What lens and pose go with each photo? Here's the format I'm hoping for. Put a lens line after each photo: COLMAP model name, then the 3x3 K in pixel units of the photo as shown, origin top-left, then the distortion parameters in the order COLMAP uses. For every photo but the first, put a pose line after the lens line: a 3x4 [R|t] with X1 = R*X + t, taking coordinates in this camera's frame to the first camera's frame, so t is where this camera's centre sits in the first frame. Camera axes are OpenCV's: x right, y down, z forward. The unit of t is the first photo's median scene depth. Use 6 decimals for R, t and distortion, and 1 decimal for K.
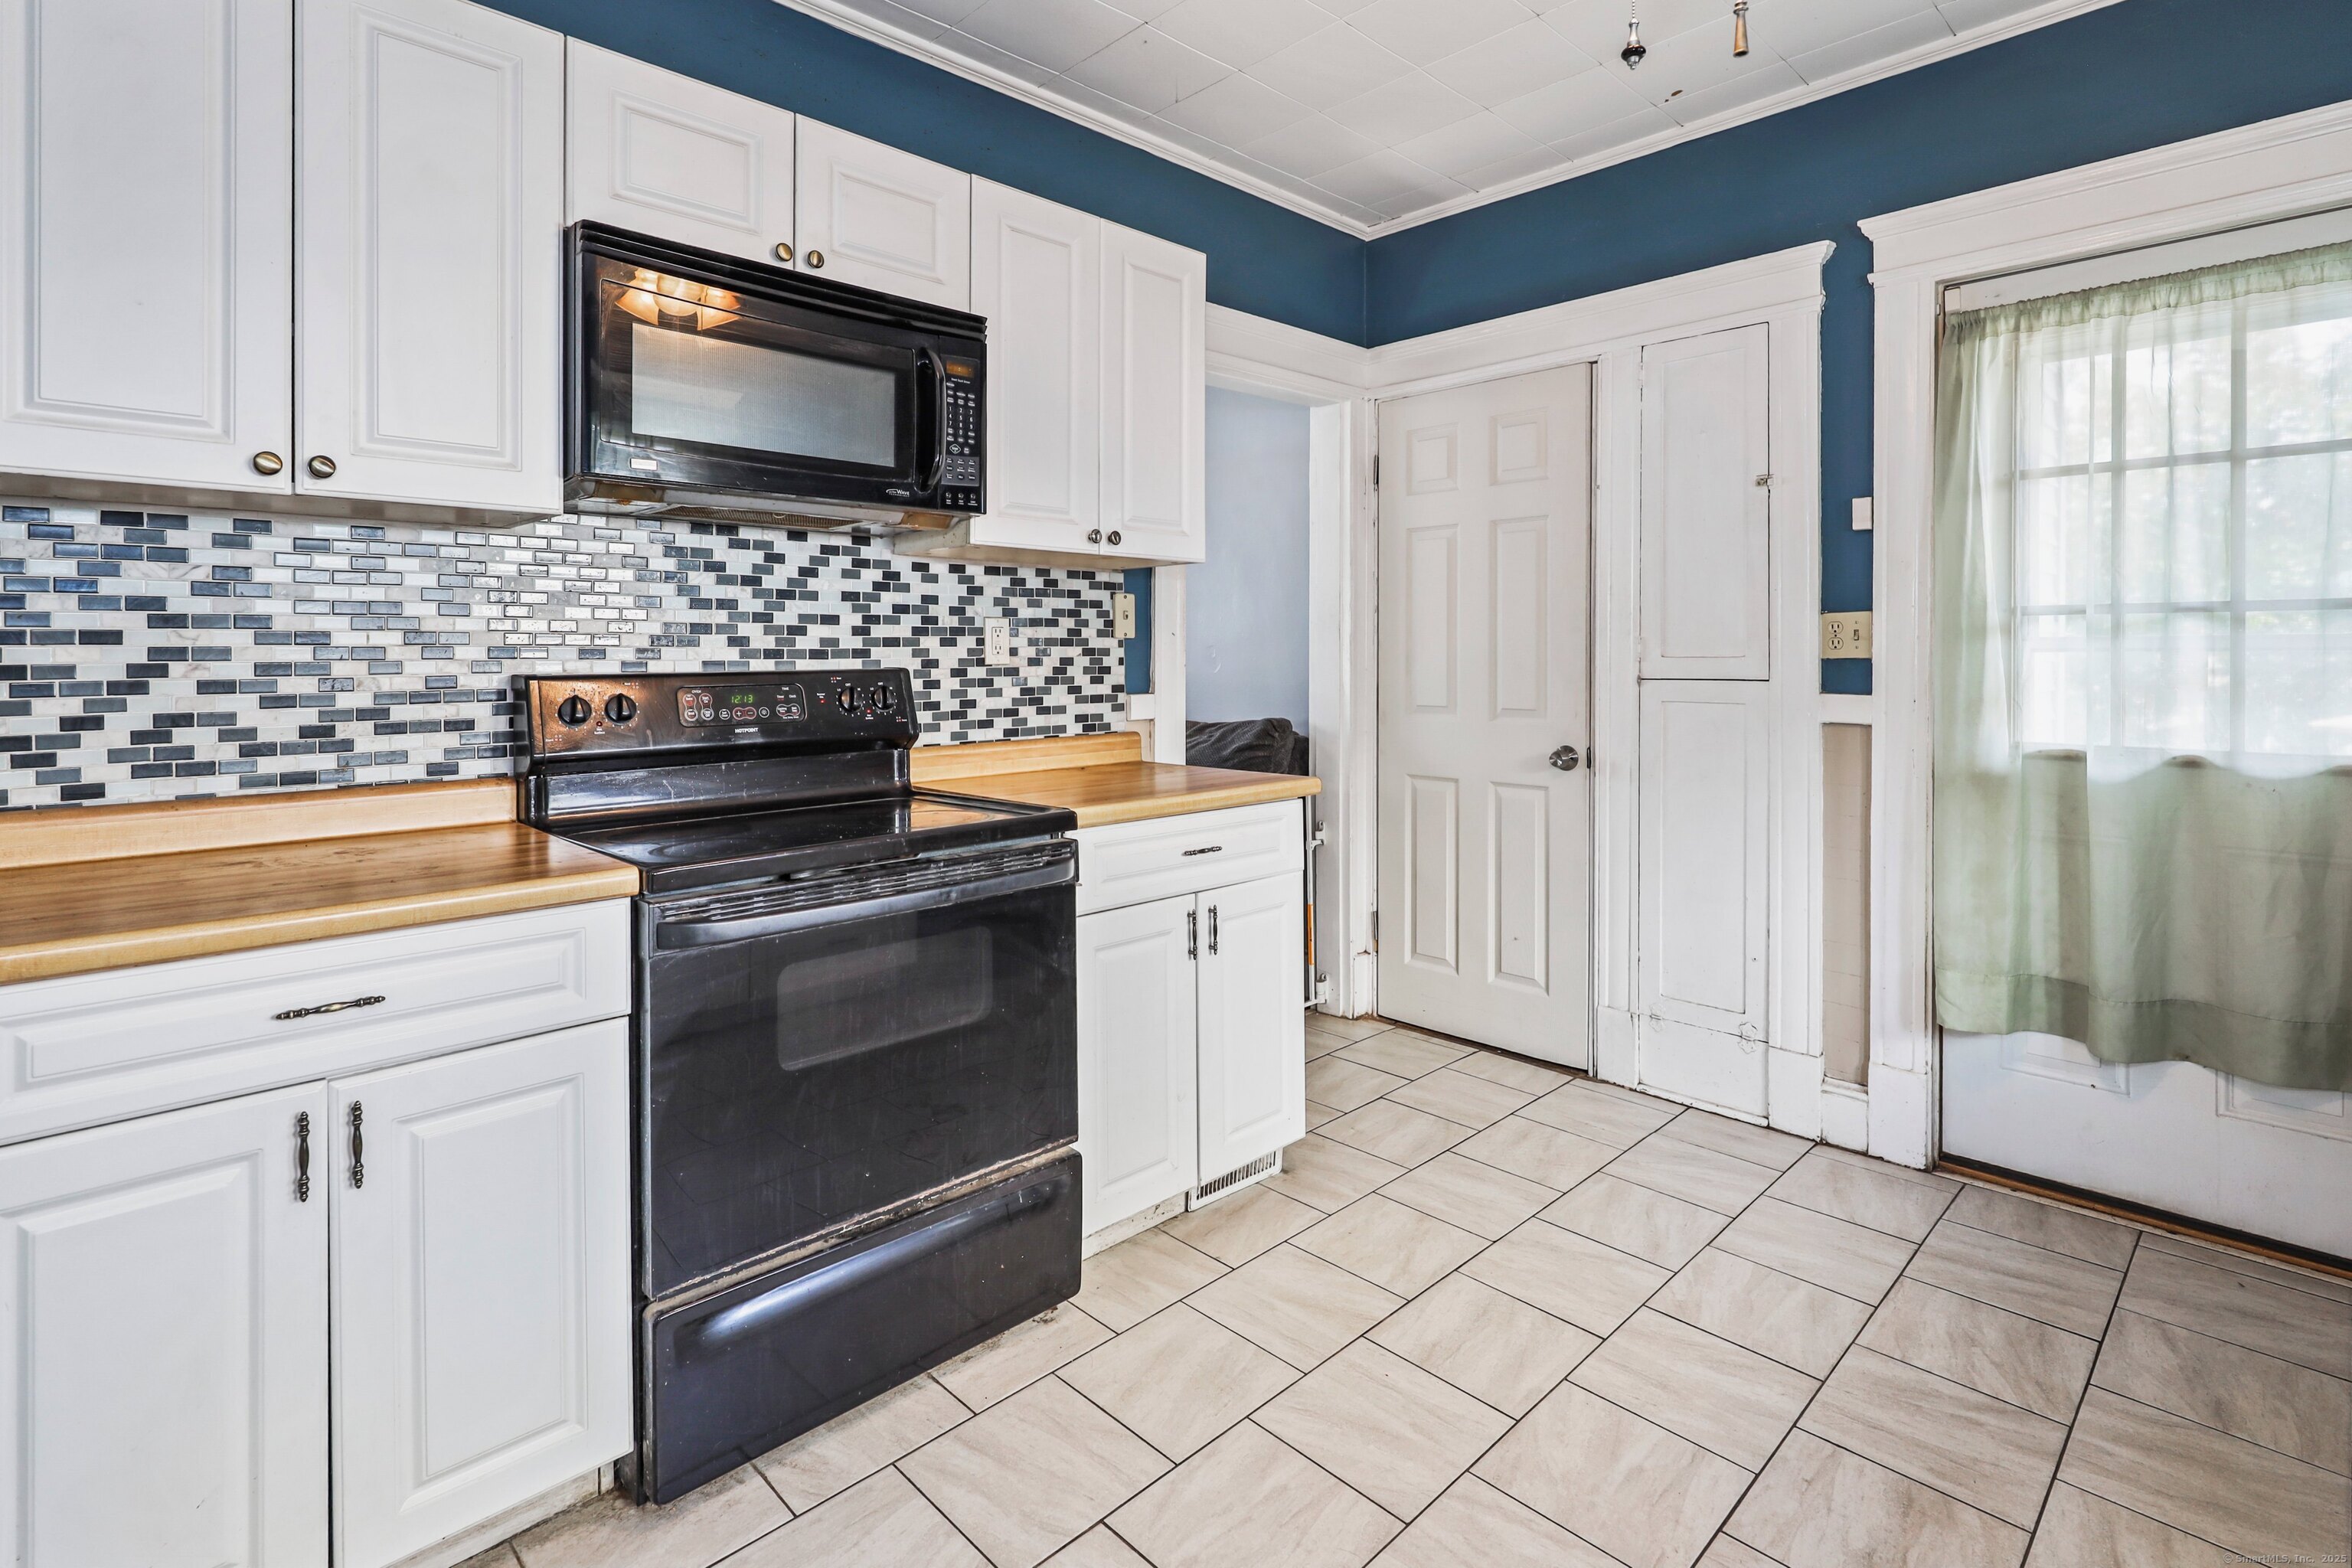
lens RADIAL K [[1136.5, 0, 1178.3], [0, 1136.5, 661.1], [0, 0, 1]] dist [0.002330, -0.001719]
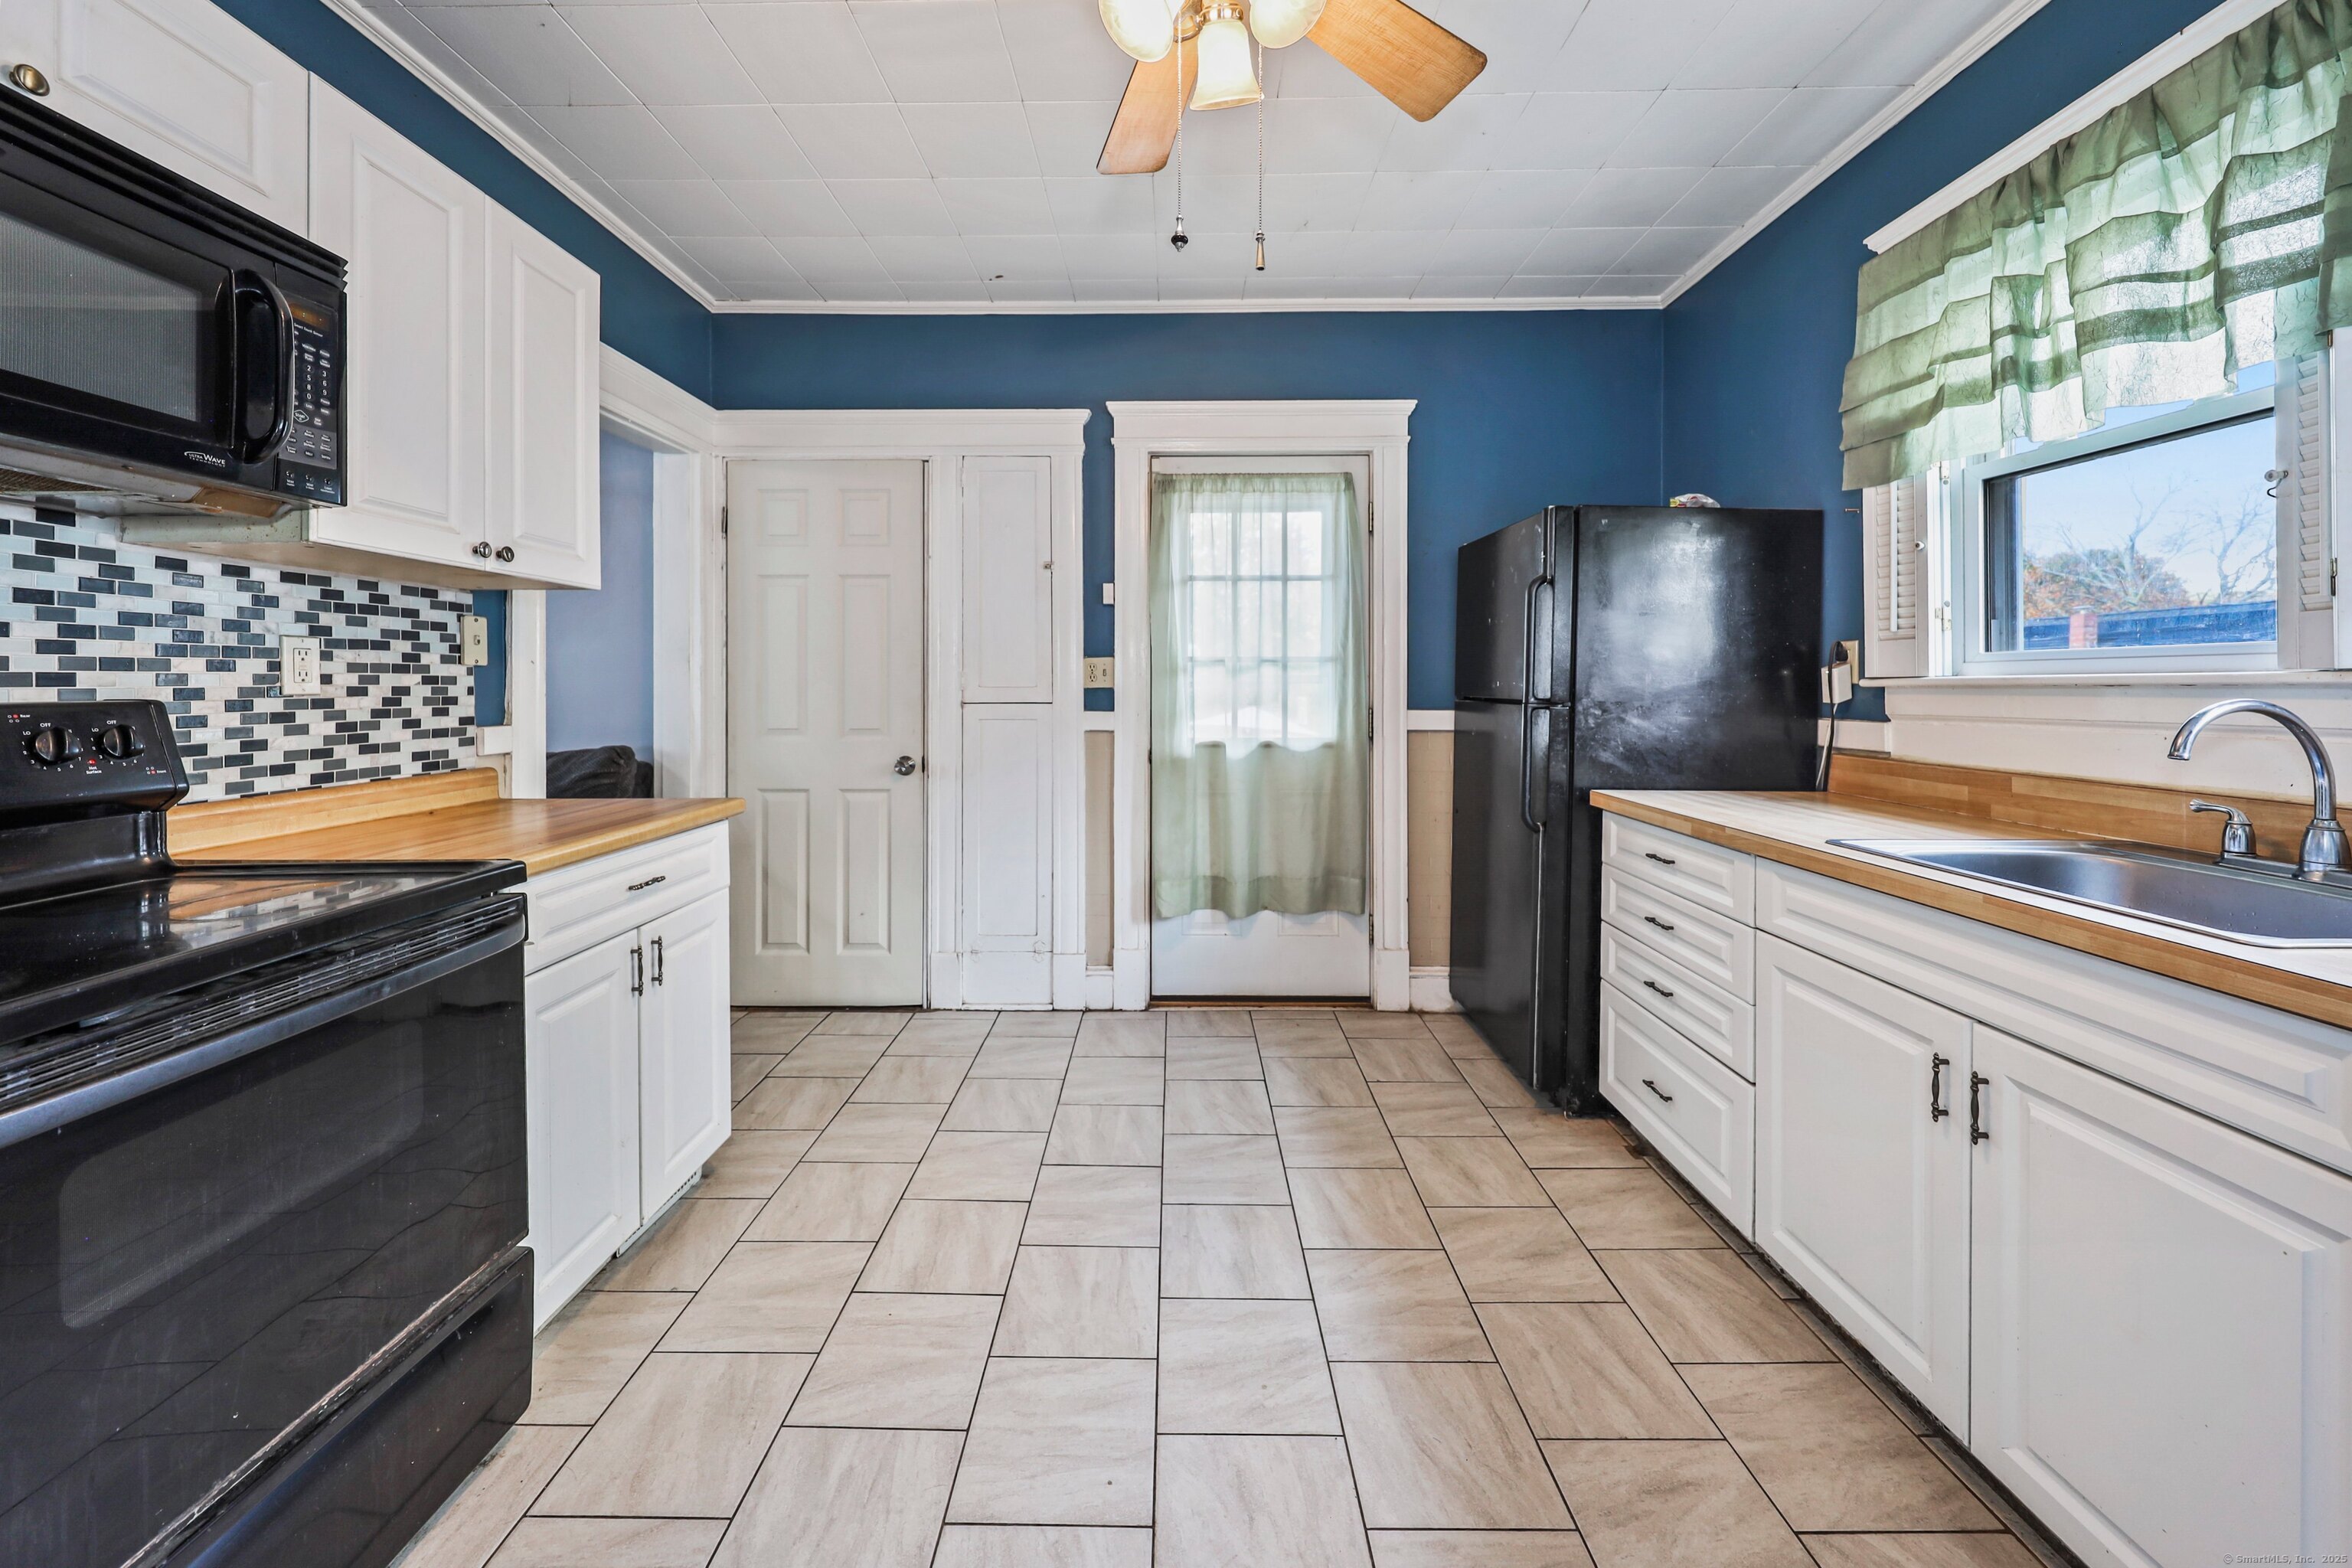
lens RADIAL K [[847.2, 0, 1167.0], [0, 847.2, 691.8], [0, 0, 1]] dist [0.002397, -0.000681]
pose [[0.702618, -0.002980, 0.711561, -0.169691], [0.002709, 0.999995, 0.001513, 0.001677], [-0.711562, 0.000865, 0.702622, 0.152840]]
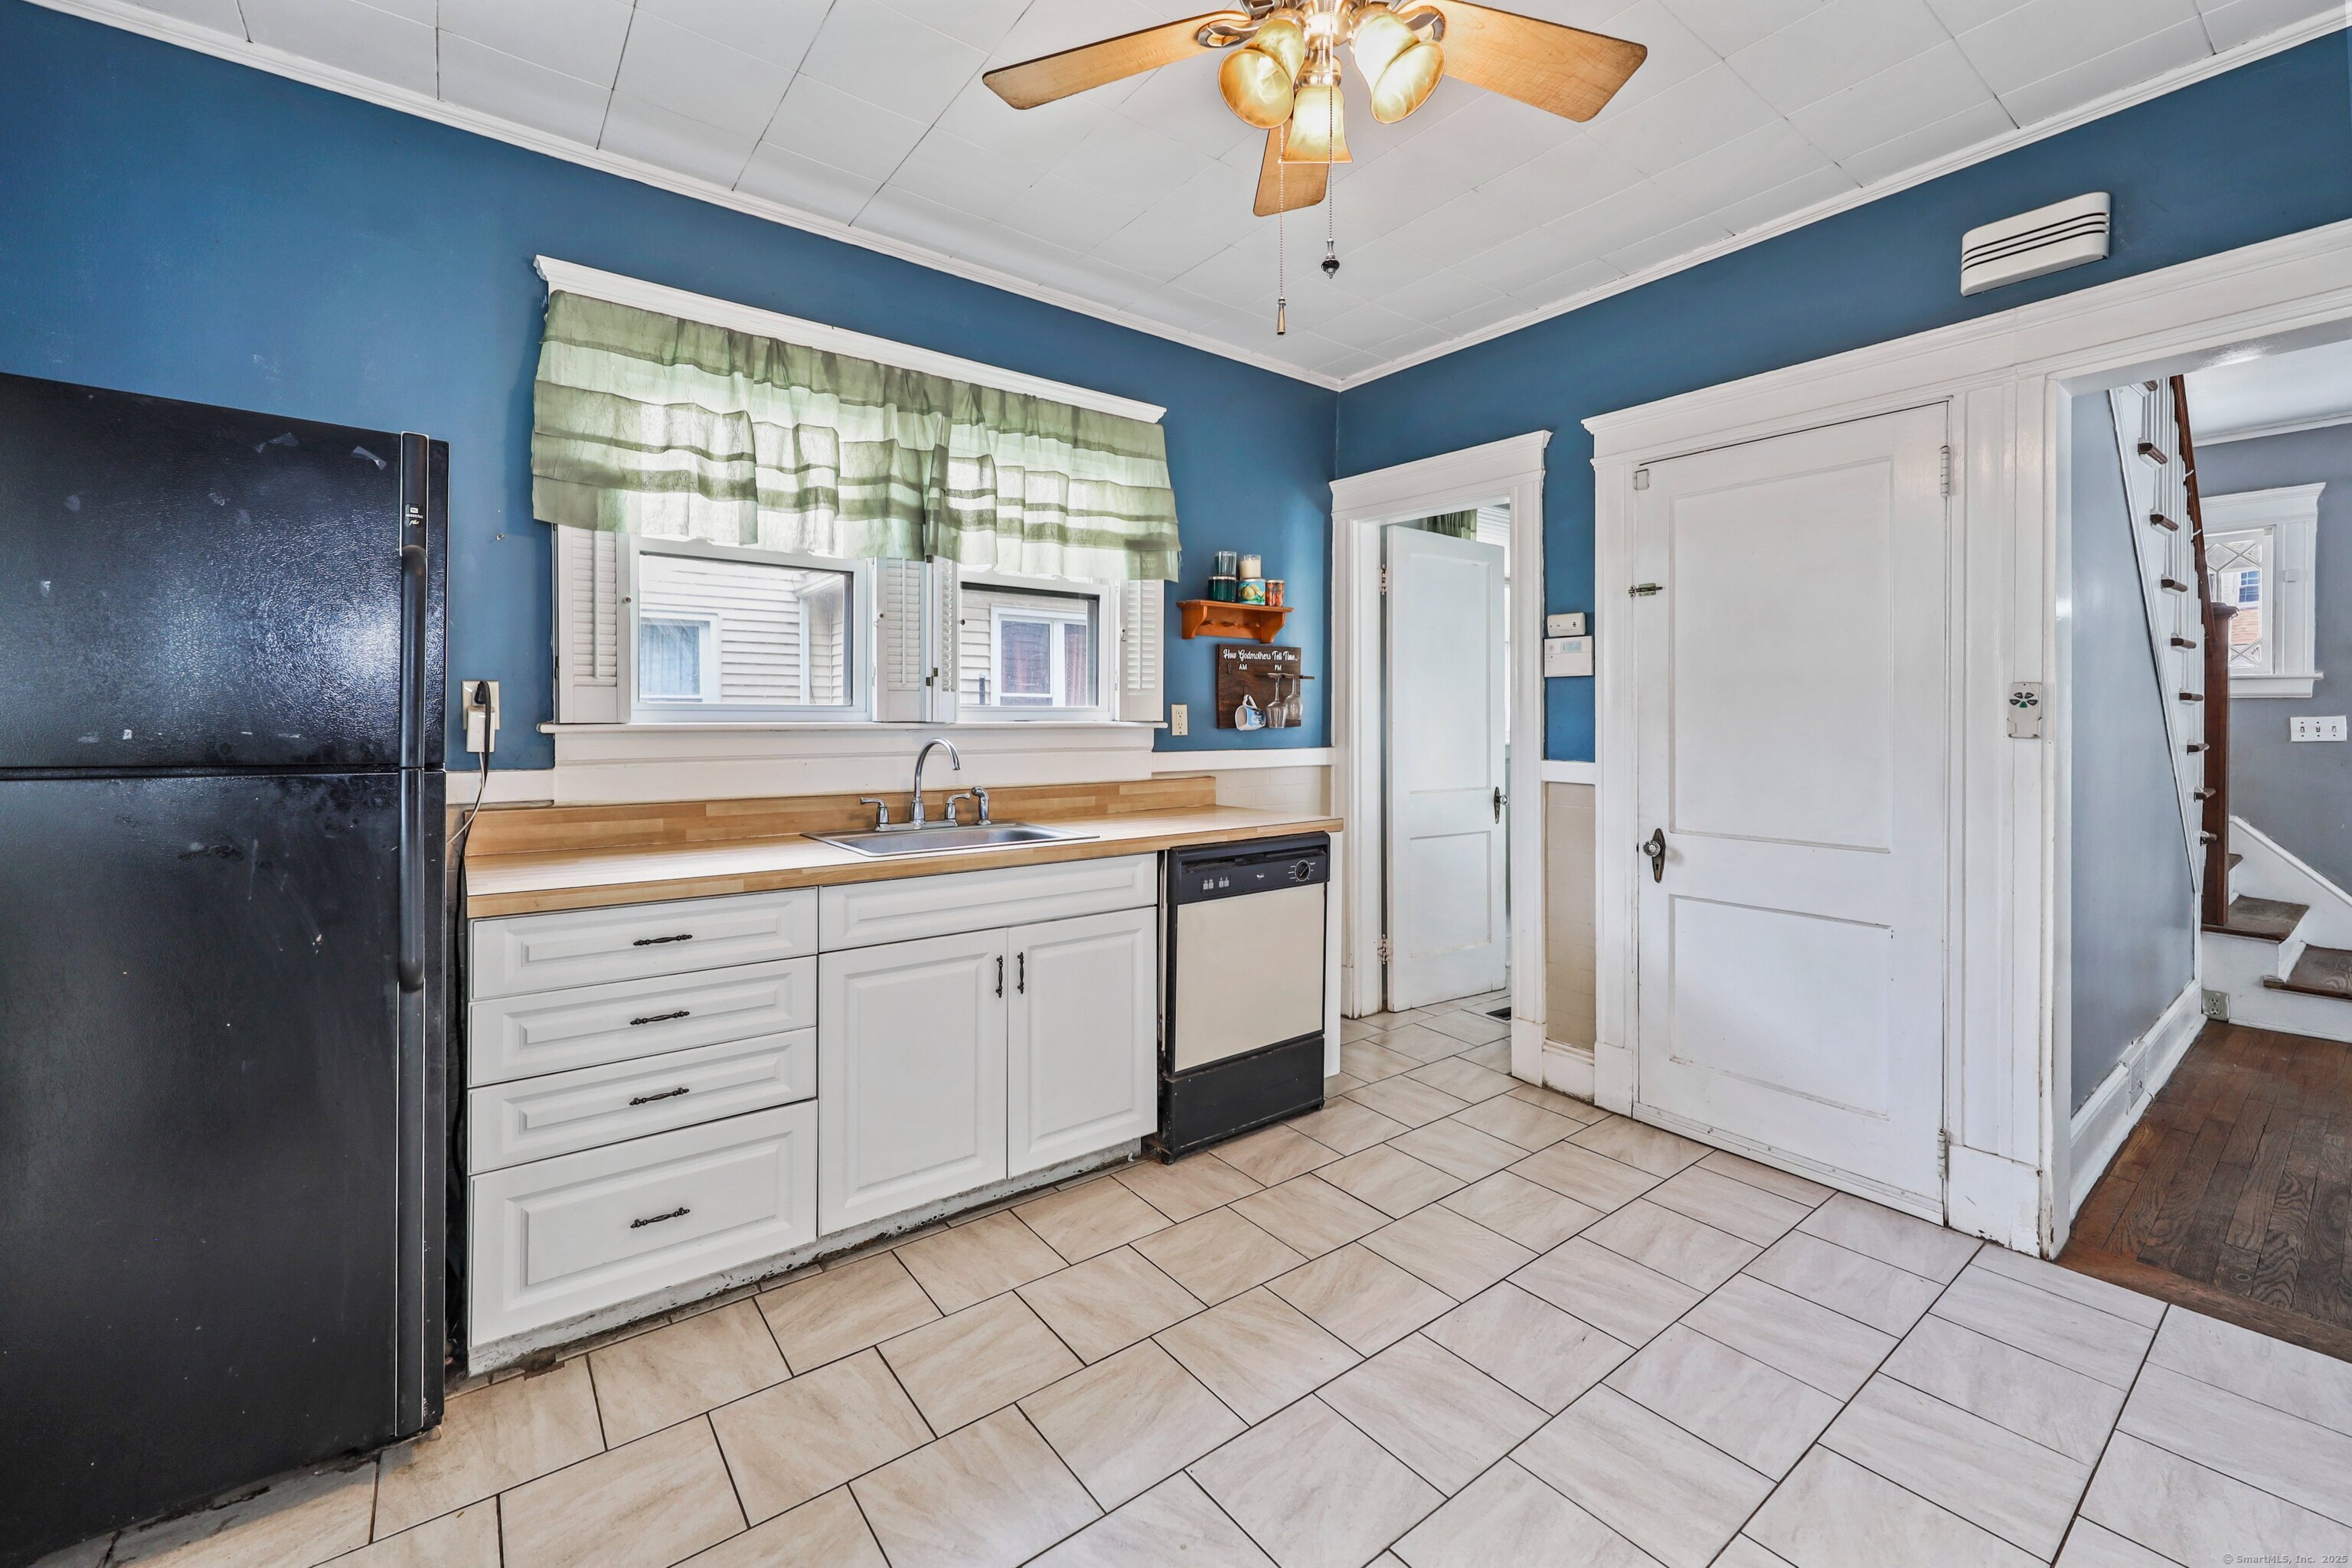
lens RADIAL K [[948.9, 0, 1181.7], [0, 948.9, 730.6], [0, 0, 1]] dist [-0.001472, 0.000037]
pose [[-0.992956, -0.000019, 0.118487, 0.221381], [0.002181, 0.999828, 0.018439, -0.016980], [-0.118466, 0.018567, -0.992784, 1.062833]]
